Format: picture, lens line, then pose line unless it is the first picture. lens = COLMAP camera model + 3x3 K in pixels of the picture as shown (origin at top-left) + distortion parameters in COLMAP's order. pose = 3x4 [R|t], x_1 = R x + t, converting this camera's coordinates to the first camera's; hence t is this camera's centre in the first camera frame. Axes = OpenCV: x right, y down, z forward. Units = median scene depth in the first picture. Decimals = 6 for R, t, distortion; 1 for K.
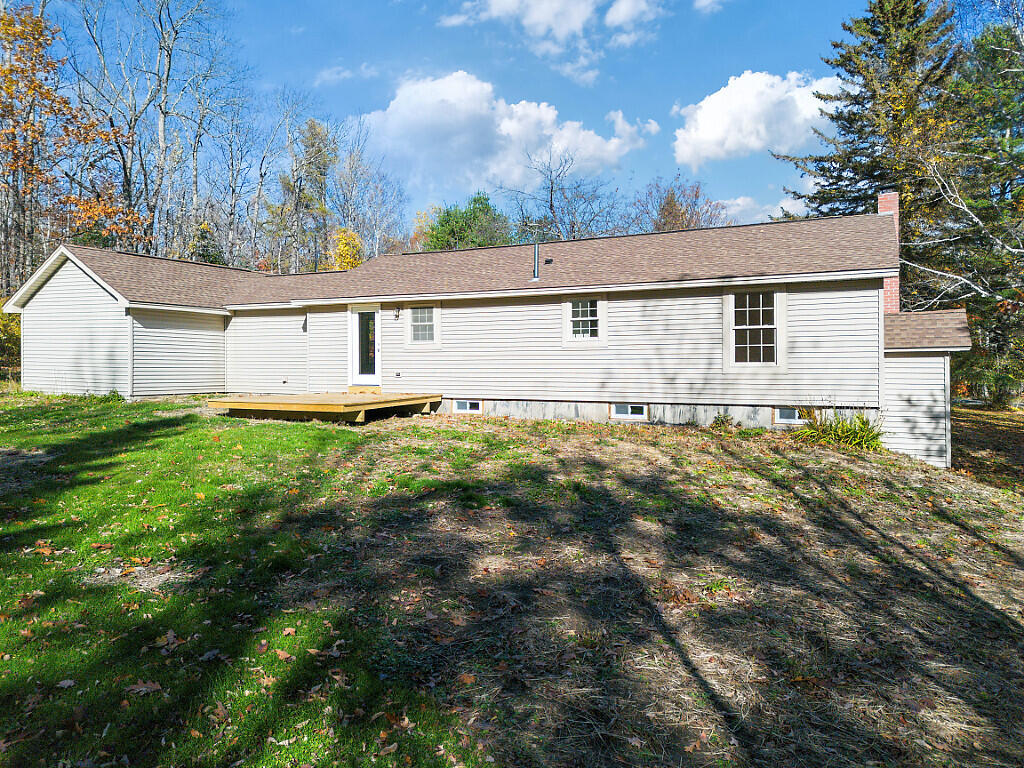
lens RADIAL K [[718.8, 0, 512.0], [0, 718.8, 382.4], [0, 0, 1]] dist [0.033716, -0.005528]
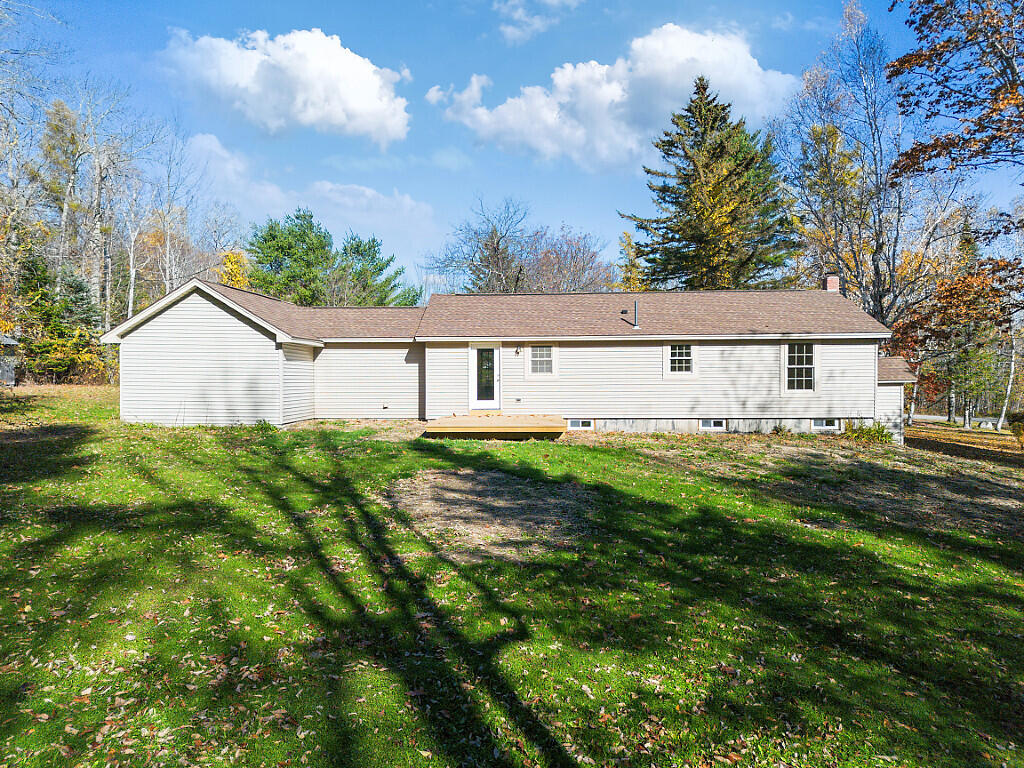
lens RADIAL K [[718.8, 0, 511.7], [0, 718.8, 384.2], [0, 0, 1]] dist [0.033716, -0.005528]
pose [[0.918122, -0.007977, 0.396219, -0.748100], [0.013806, 0.999834, -0.011860, -0.027148], [-0.396058, 0.016359, 0.918080, -0.138638]]
